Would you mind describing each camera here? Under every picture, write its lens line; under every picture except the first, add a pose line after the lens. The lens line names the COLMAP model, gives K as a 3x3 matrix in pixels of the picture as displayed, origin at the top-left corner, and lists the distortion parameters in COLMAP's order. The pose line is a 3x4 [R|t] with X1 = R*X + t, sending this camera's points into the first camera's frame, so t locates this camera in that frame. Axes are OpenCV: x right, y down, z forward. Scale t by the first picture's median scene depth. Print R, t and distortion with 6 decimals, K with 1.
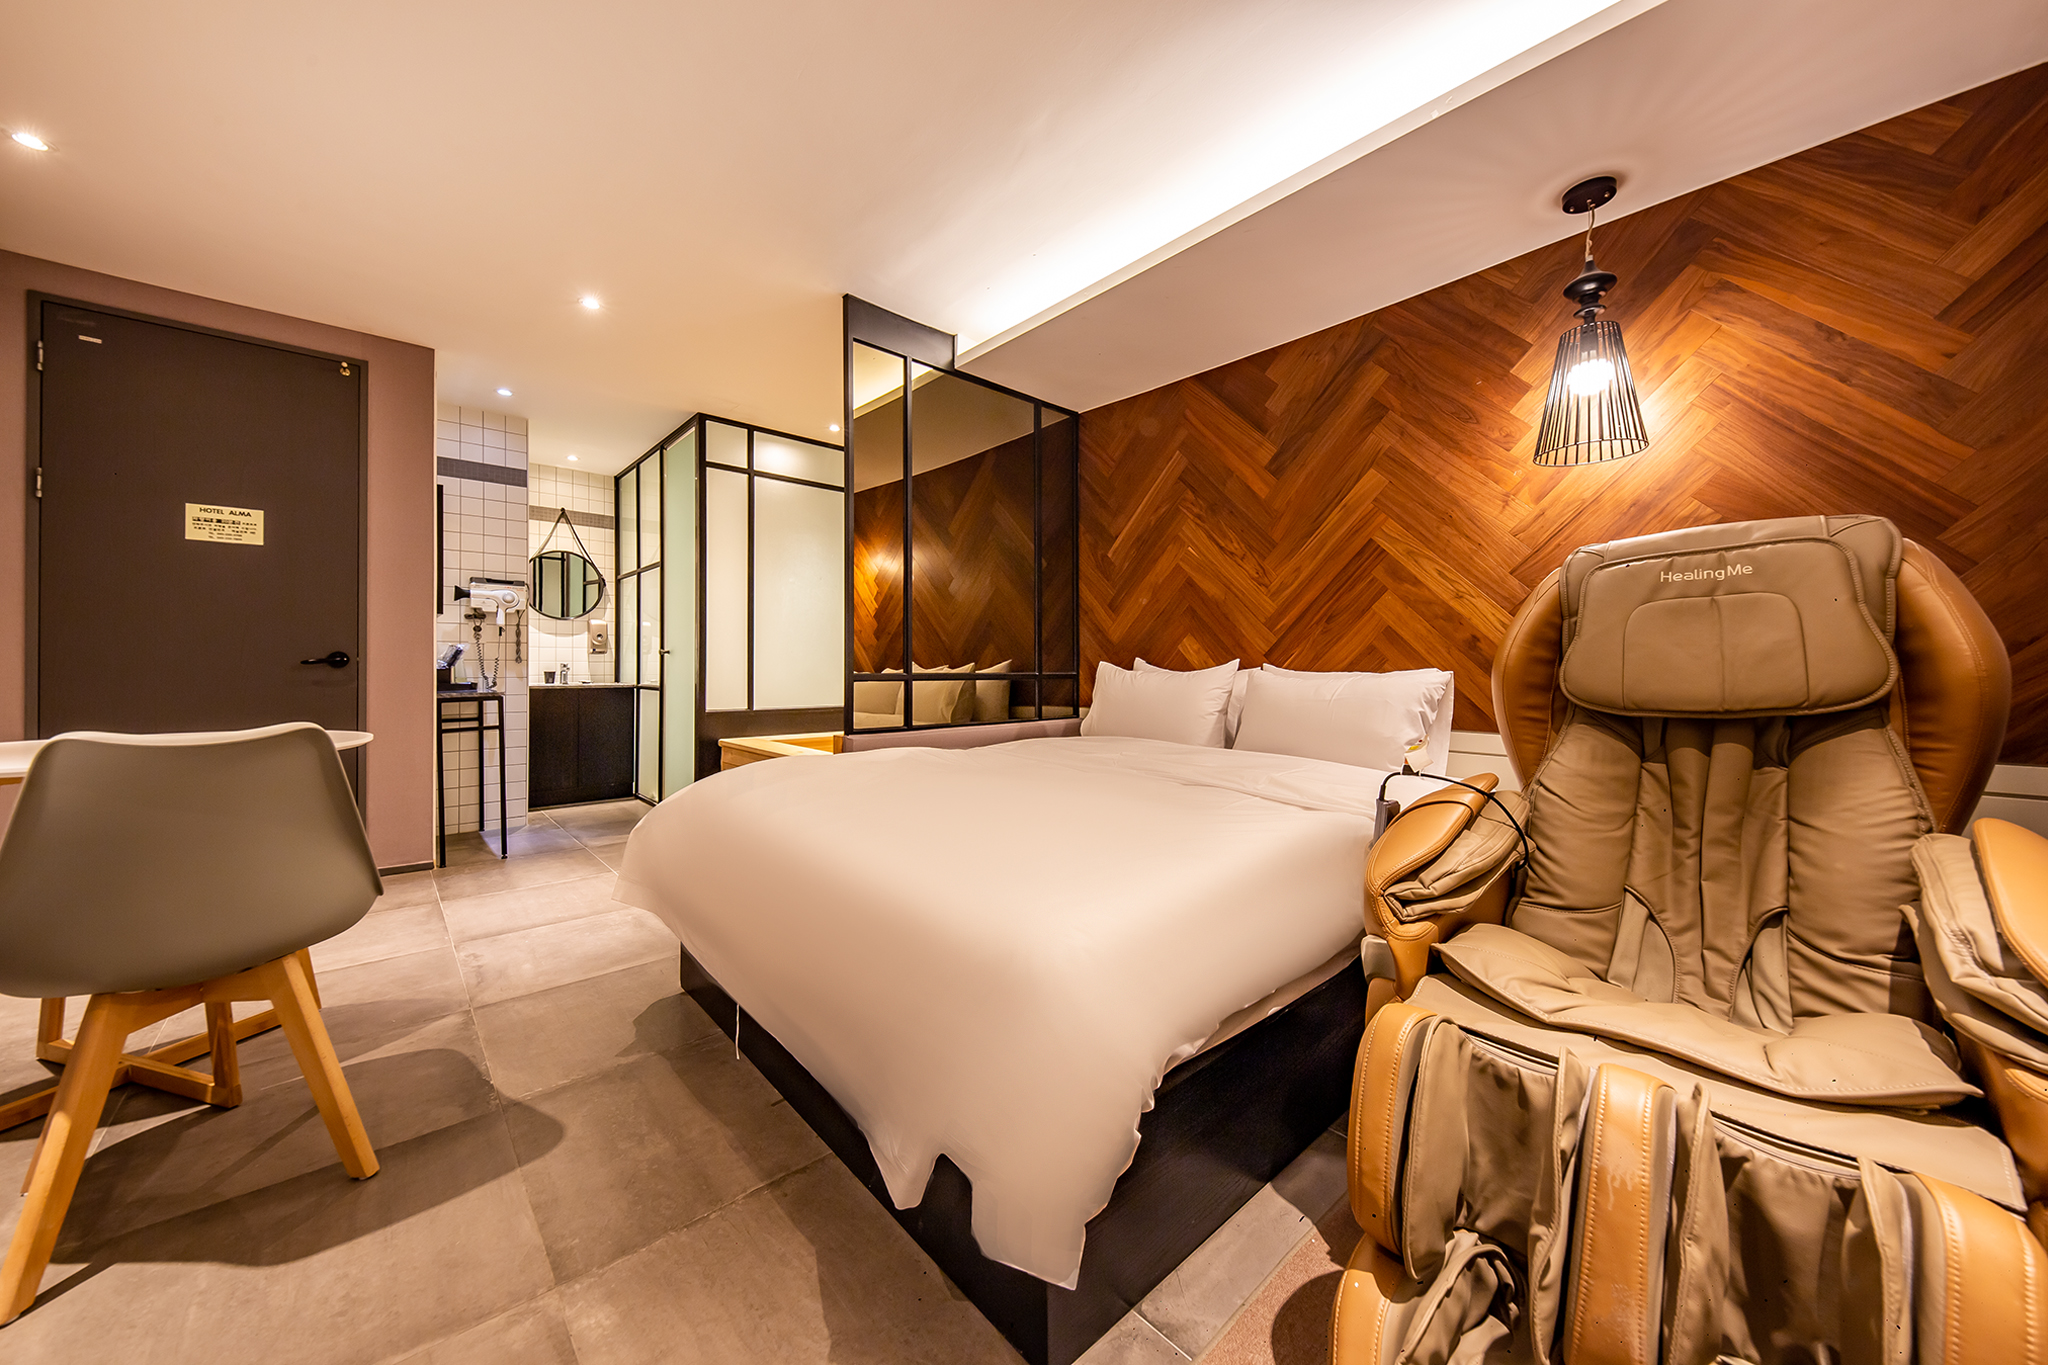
lens RADIAL K [[707.2, 0, 1022.6], [0, 707.2, 670.5], [0, 0, 1]] dist [0.009729, -0.000444]
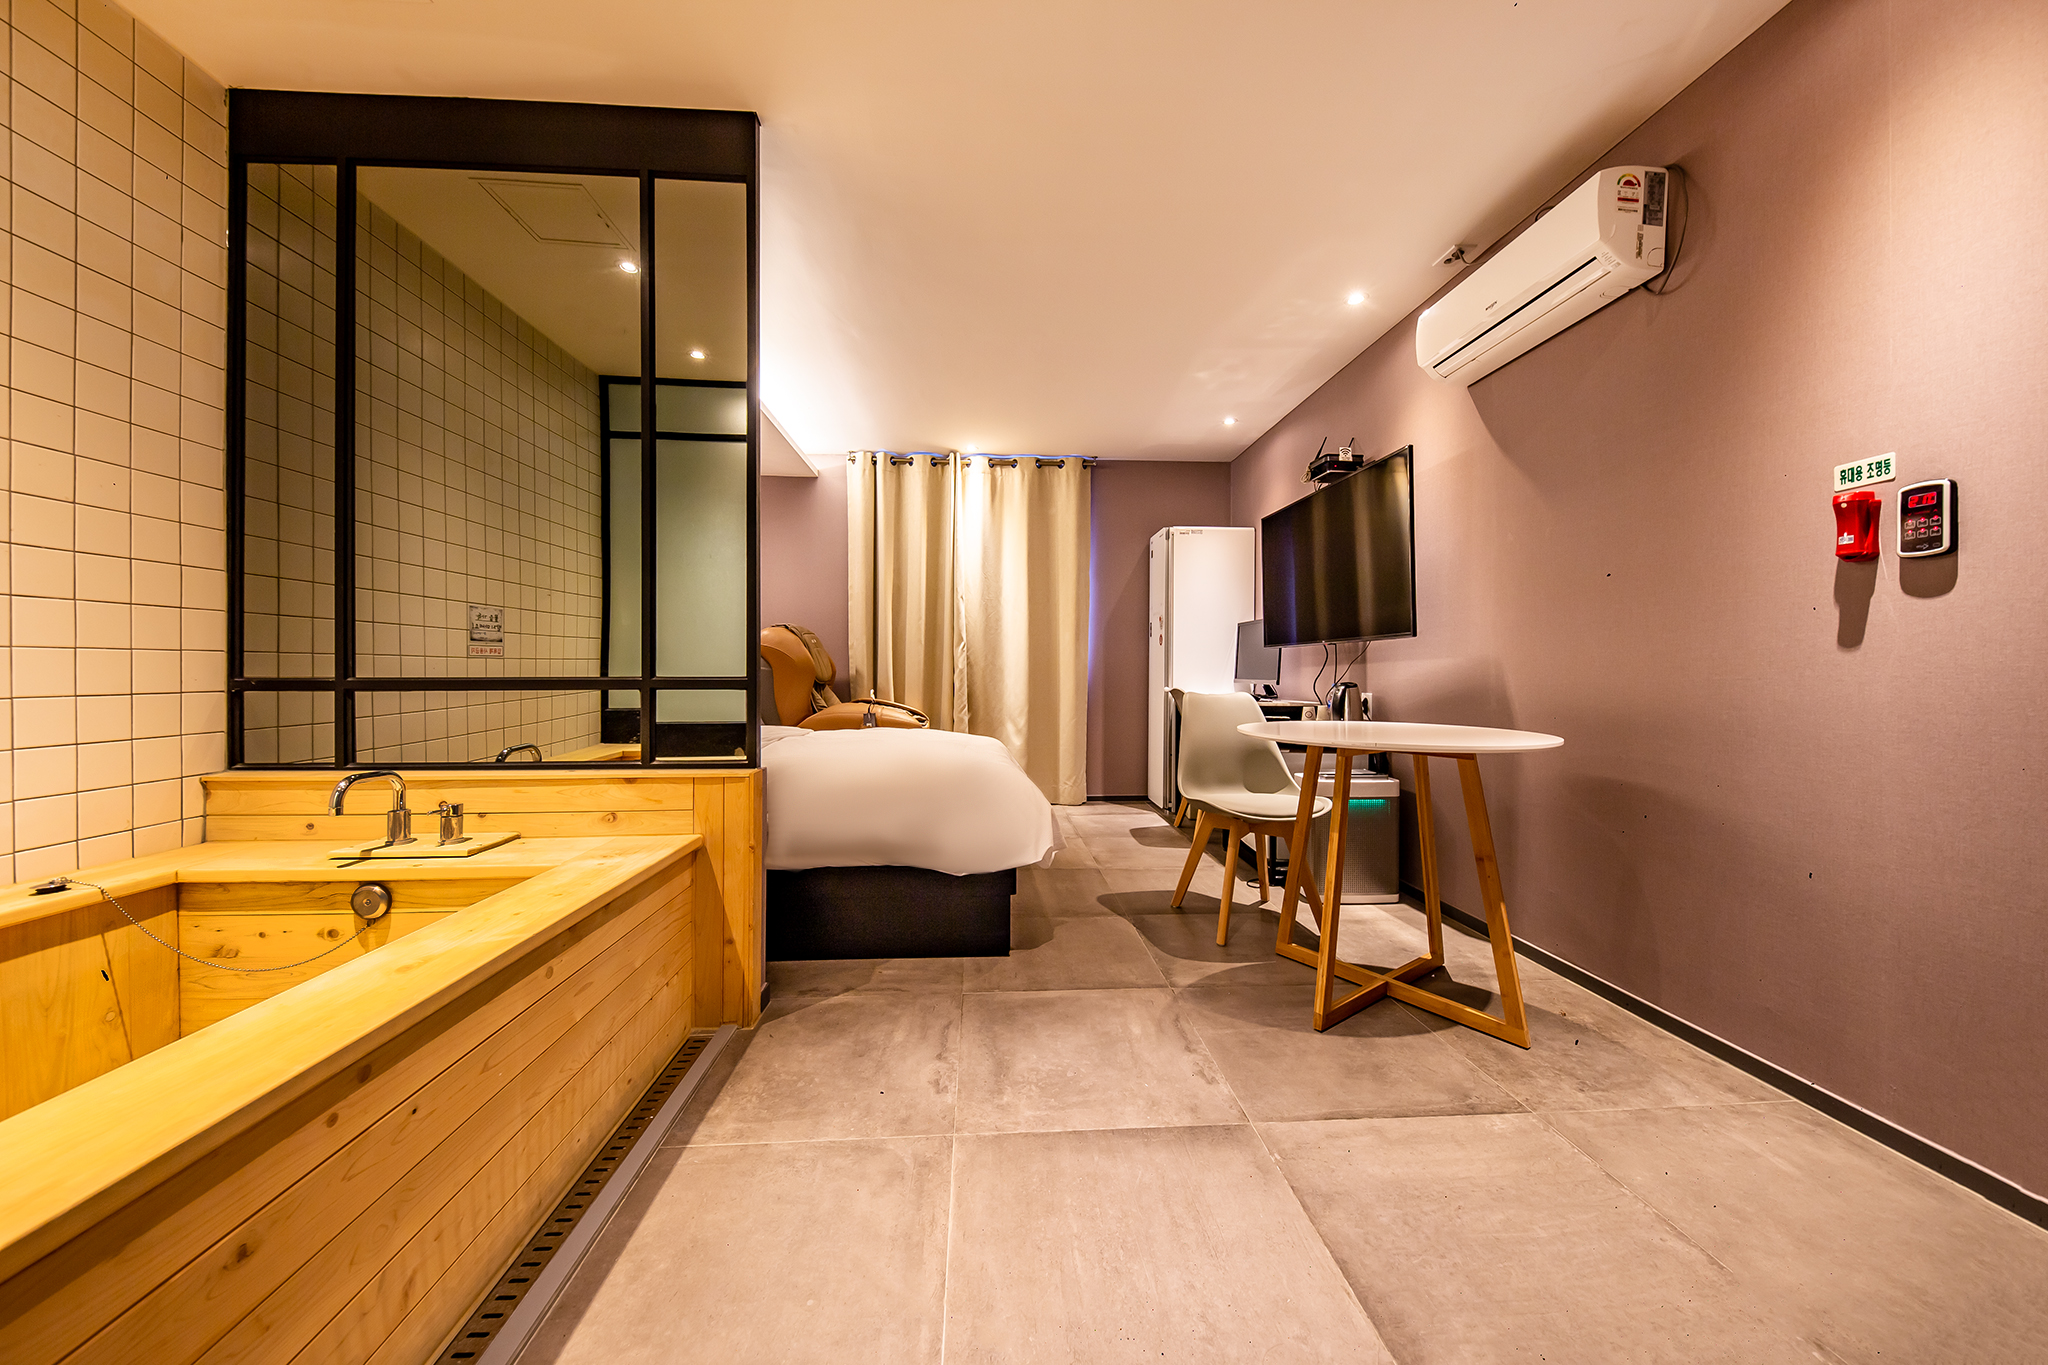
lens RADIAL K [[707.2, 0, 1037.3], [0, 707.2, 668.9], [0, 0, 1]] dist [0.009729, -0.000444]
pose [[-0.794308, 0.001198, 0.607513, -1.136285], [0.010038, 0.999887, 0.011153, -0.015438], [-0.607432, 0.014957, -0.794231, 1.764182]]
